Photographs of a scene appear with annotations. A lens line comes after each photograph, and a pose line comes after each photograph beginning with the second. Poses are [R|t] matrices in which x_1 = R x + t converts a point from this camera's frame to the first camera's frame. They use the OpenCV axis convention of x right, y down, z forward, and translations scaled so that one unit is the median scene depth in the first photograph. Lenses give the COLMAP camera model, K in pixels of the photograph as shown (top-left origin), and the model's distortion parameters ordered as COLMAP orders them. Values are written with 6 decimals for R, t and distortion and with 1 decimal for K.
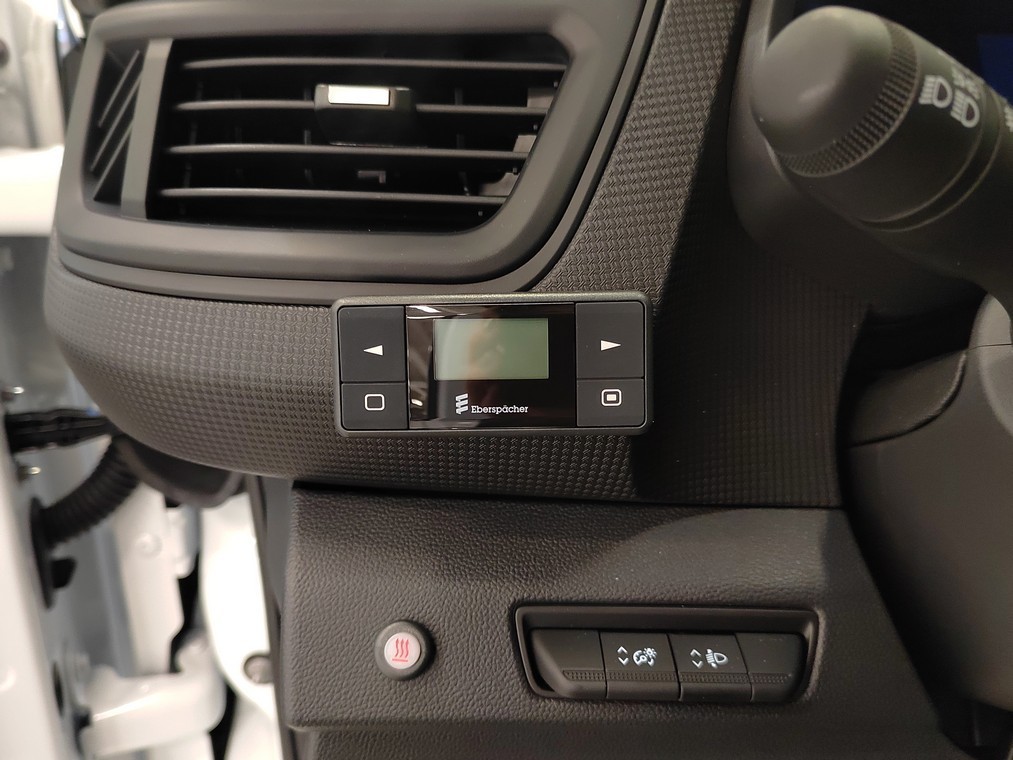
lens RADIAL K [[790.8, 0, 506.5], [0, 790.8, 380.0], [0, 0, 1]] dist [-0.049462, -0.000169]
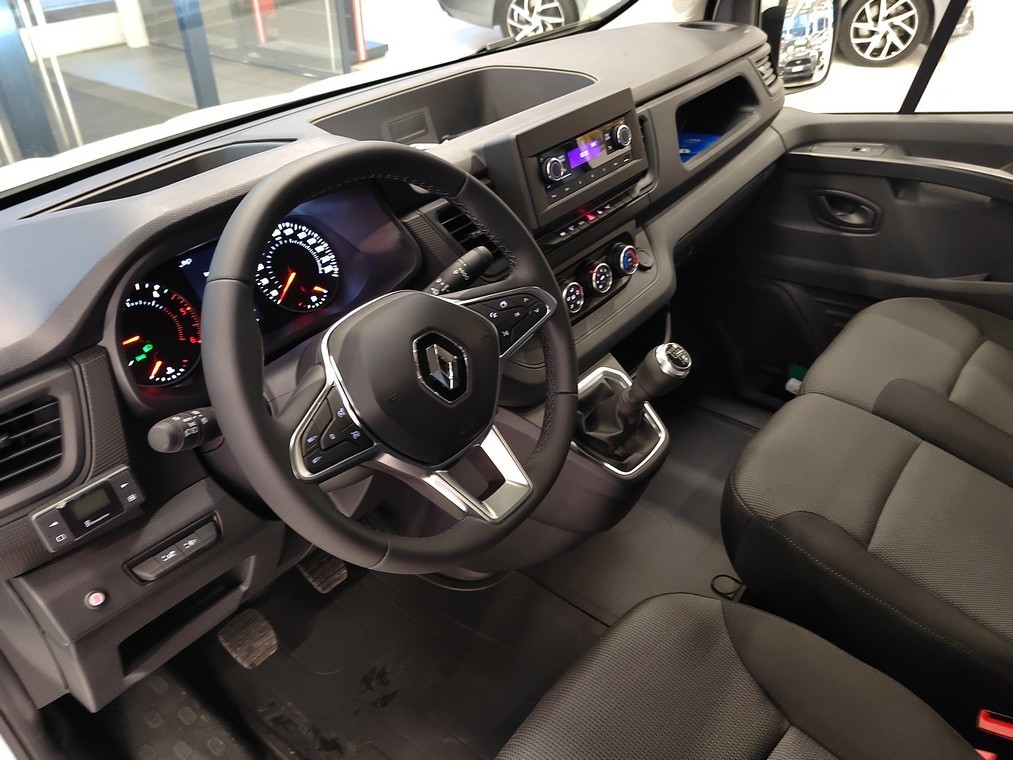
lens RADIAL K [[790.8, 0, 506.5], [0, 790.8, 380.0], [0, 0, 1]] dist [-0.049462, -0.000169]
pose [[0.672201, -0.441608, 0.594245, -0.463788], [0.280794, 0.894734, 0.347284, -0.964335], [-0.685055, -0.066584, 0.725442, -2.101966]]
